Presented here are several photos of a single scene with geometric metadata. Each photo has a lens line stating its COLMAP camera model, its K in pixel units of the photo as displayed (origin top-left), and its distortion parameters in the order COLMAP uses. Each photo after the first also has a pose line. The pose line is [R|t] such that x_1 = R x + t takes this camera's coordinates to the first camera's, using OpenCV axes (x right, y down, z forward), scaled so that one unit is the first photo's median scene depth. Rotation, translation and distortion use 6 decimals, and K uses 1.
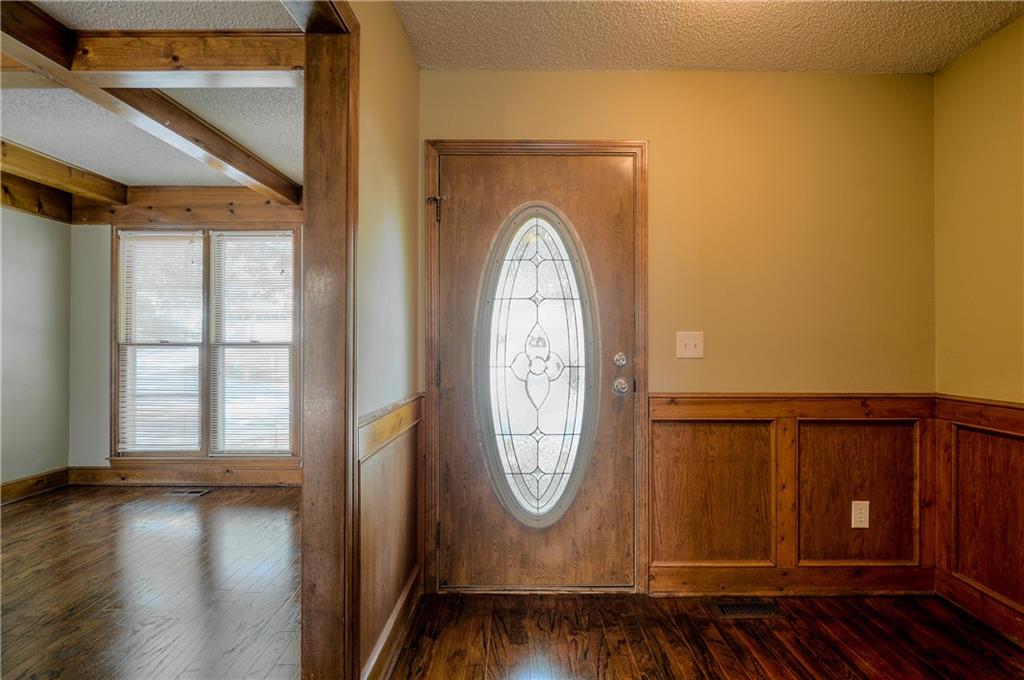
lens RADIAL K [[545.5, 0, 523.3], [0, 545.5, 338.6], [0, 0, 1]] dist [-0.002108, -0.000370]
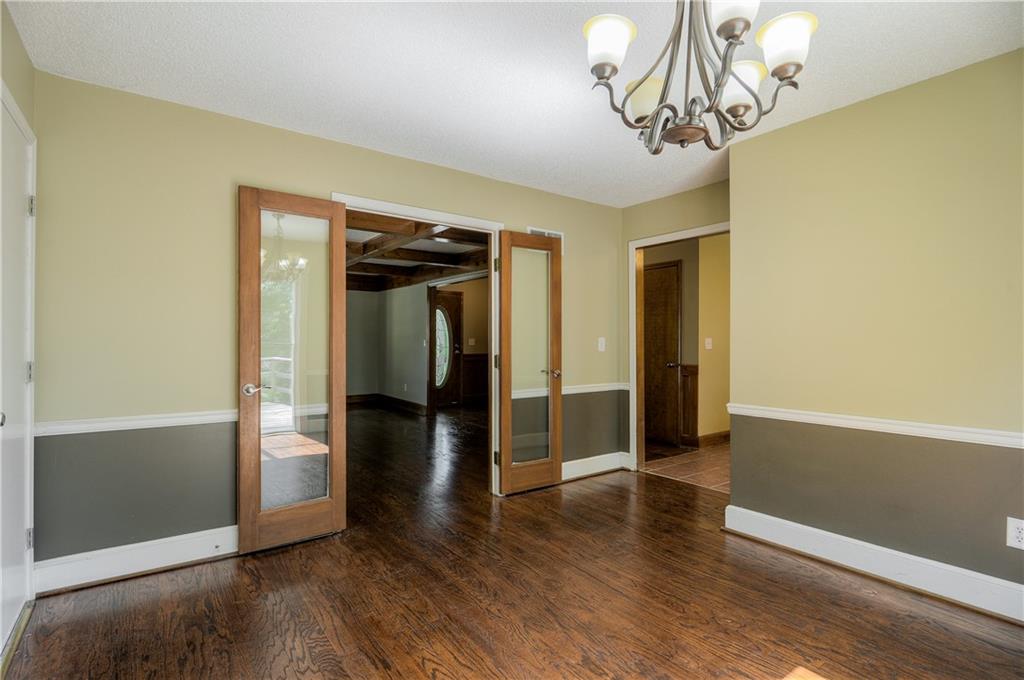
lens RADIAL K [[496.0, 0, 504.1], [0, 496.0, 338.1], [0, 0, 1]] dist [-0.001881, -0.000571]
pose [[0.814294, 0.002147, 0.580449, -1.656752], [-0.004234, 0.999989, 0.002241, -0.027795], [-0.580437, -0.004283, 0.814294, -2.165880]]
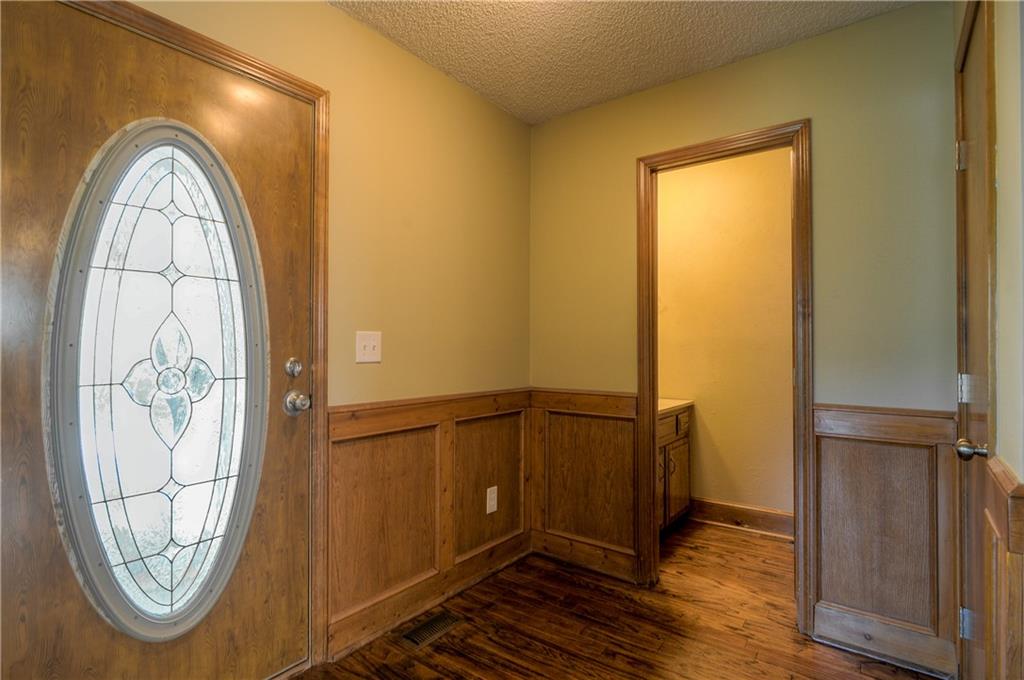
lens RADIAL K [[528.2, 0, 498.7], [0, 528.2, 341.2], [0, 0, 1]] dist [-0.008283, 0.000001]
pose [[0.615512, 0.008917, 0.788077, -0.224751], [-0.007722, 0.999956, -0.005284, 0.004571], [-0.788090, -0.002833, 0.615554, 0.328944]]
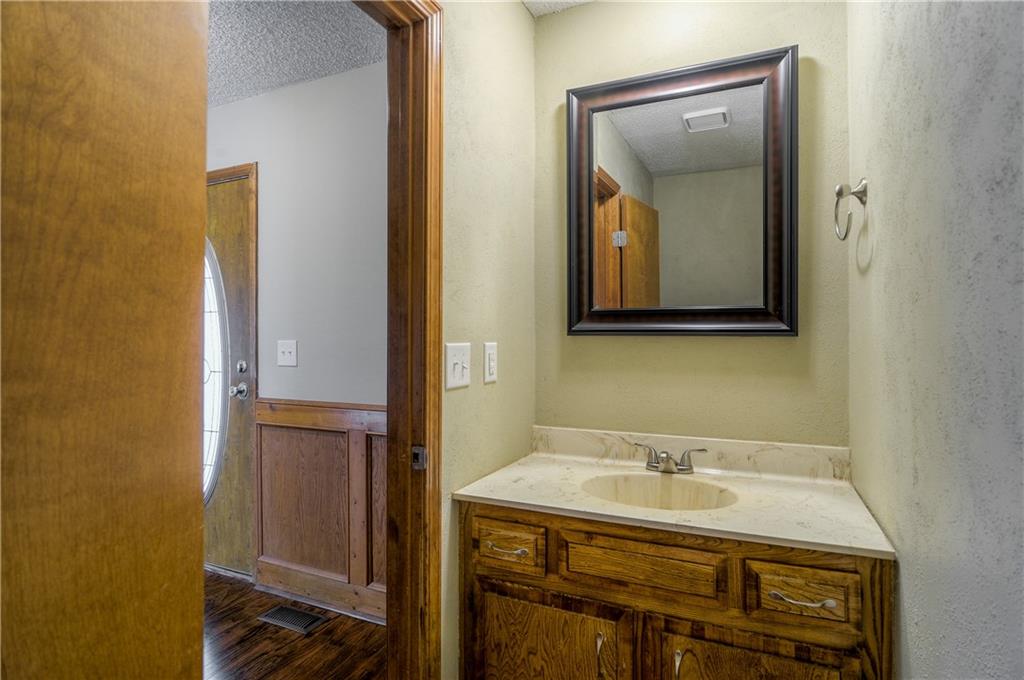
lens RADIAL K [[528.2, 0, 498.7], [0, 528.2, 341.2], [0, 0, 1]] dist [-0.008283, 0.000001]
pose [[0.897348, -0.003228, -0.441312, 1.107633], [0.006132, 0.999968, 0.005154, -0.012892], [0.441281, -0.007331, 0.897339, 0.284324]]
